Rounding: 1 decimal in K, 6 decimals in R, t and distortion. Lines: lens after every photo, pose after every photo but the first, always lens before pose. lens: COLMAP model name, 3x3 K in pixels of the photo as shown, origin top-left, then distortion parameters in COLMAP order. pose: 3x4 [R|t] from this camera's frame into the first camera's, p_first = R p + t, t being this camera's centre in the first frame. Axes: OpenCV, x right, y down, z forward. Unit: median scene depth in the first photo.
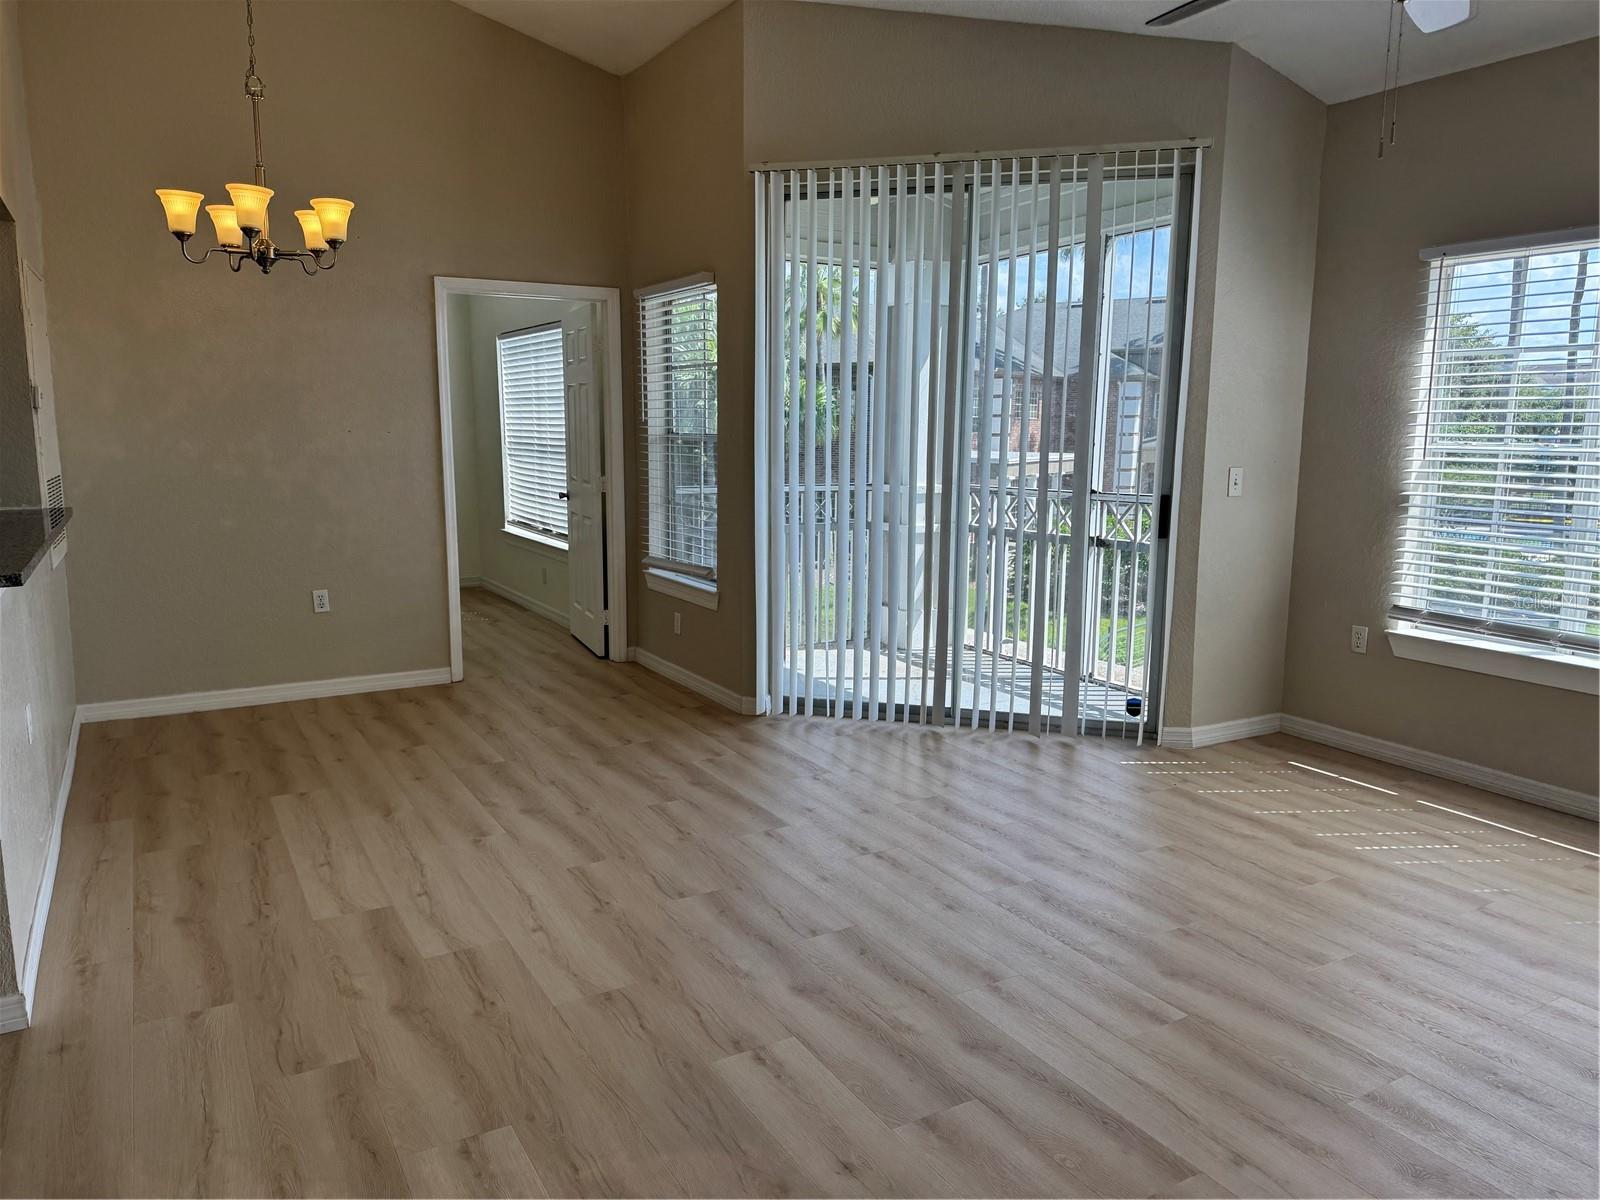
lens RADIAL K [[1109.9, 0, 800.0], [0, 1109.9, 600.0], [0, 0, 1]] dist [0.050096, -0.064341]
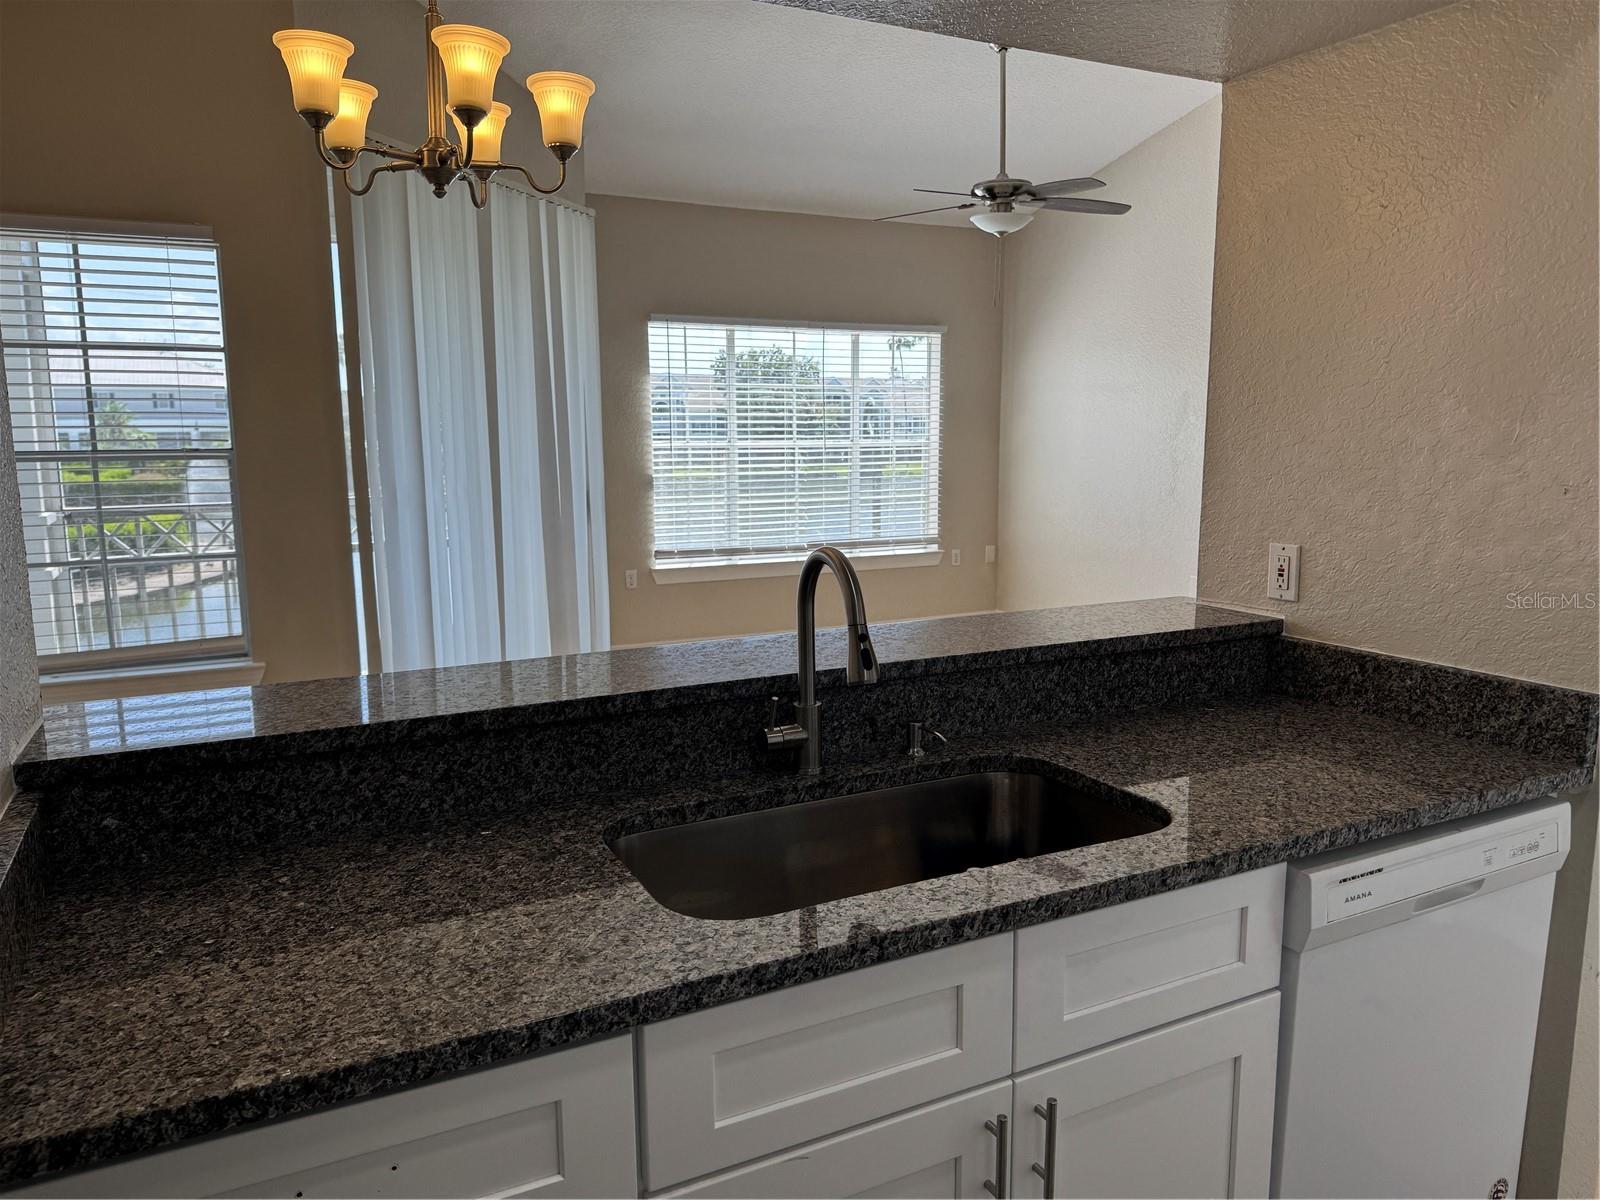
lens RADIAL K [[1098.5, 0, 800.8], [0, 1098.5, 575.7], [0, 0, 1]] dist [0.161702, -0.293421]
pose [[0.058607, -0.152146, 0.986619, -0.897830], [0.156669, 0.977473, 0.141429, -0.137320], [-0.985911, 0.146284, 0.081123, 0.675913]]
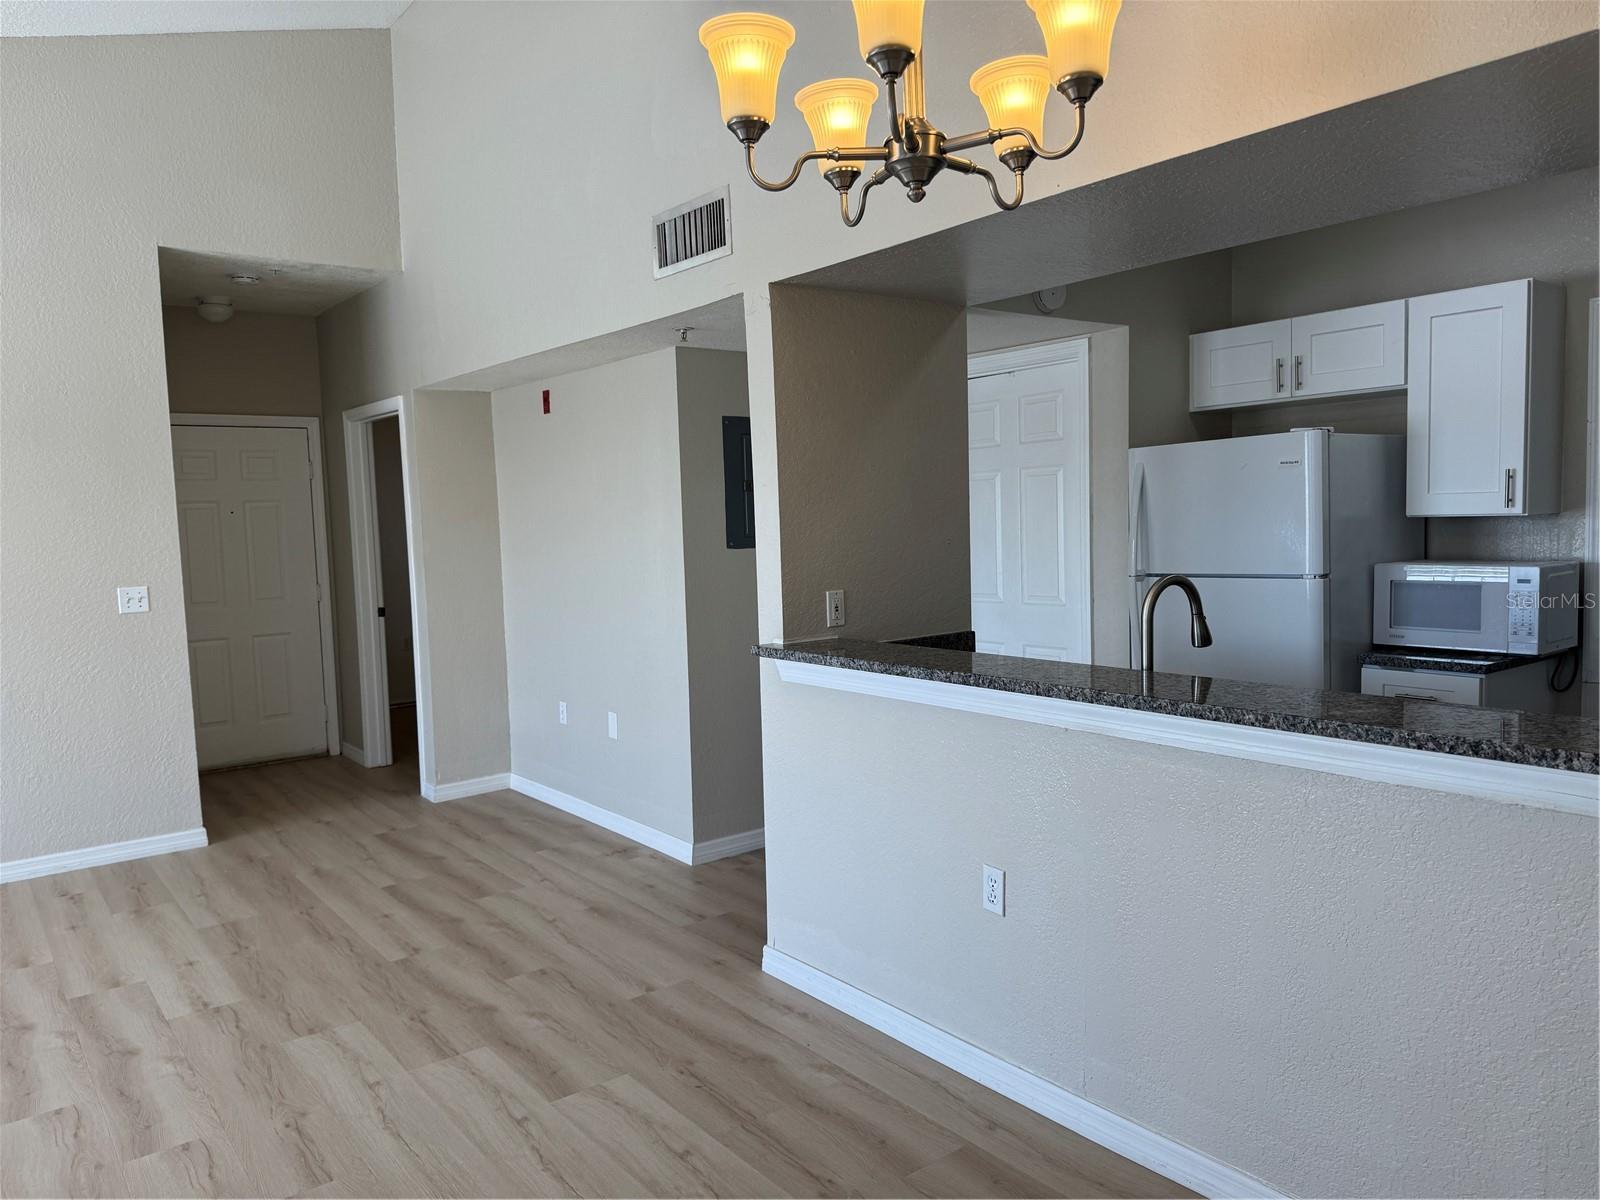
lens RADIAL K [[1109.9, 0, 800.0], [0, 1109.9, 600.0], [0, 0, 1]] dist [0.050096, -0.064341]
pose [[-0.990013, 0.034173, -0.136774, -0.310440], [0.001276, 0.972309, 0.233696, -0.208186], [0.140972, 0.231188, -0.962642, 1.219527]]
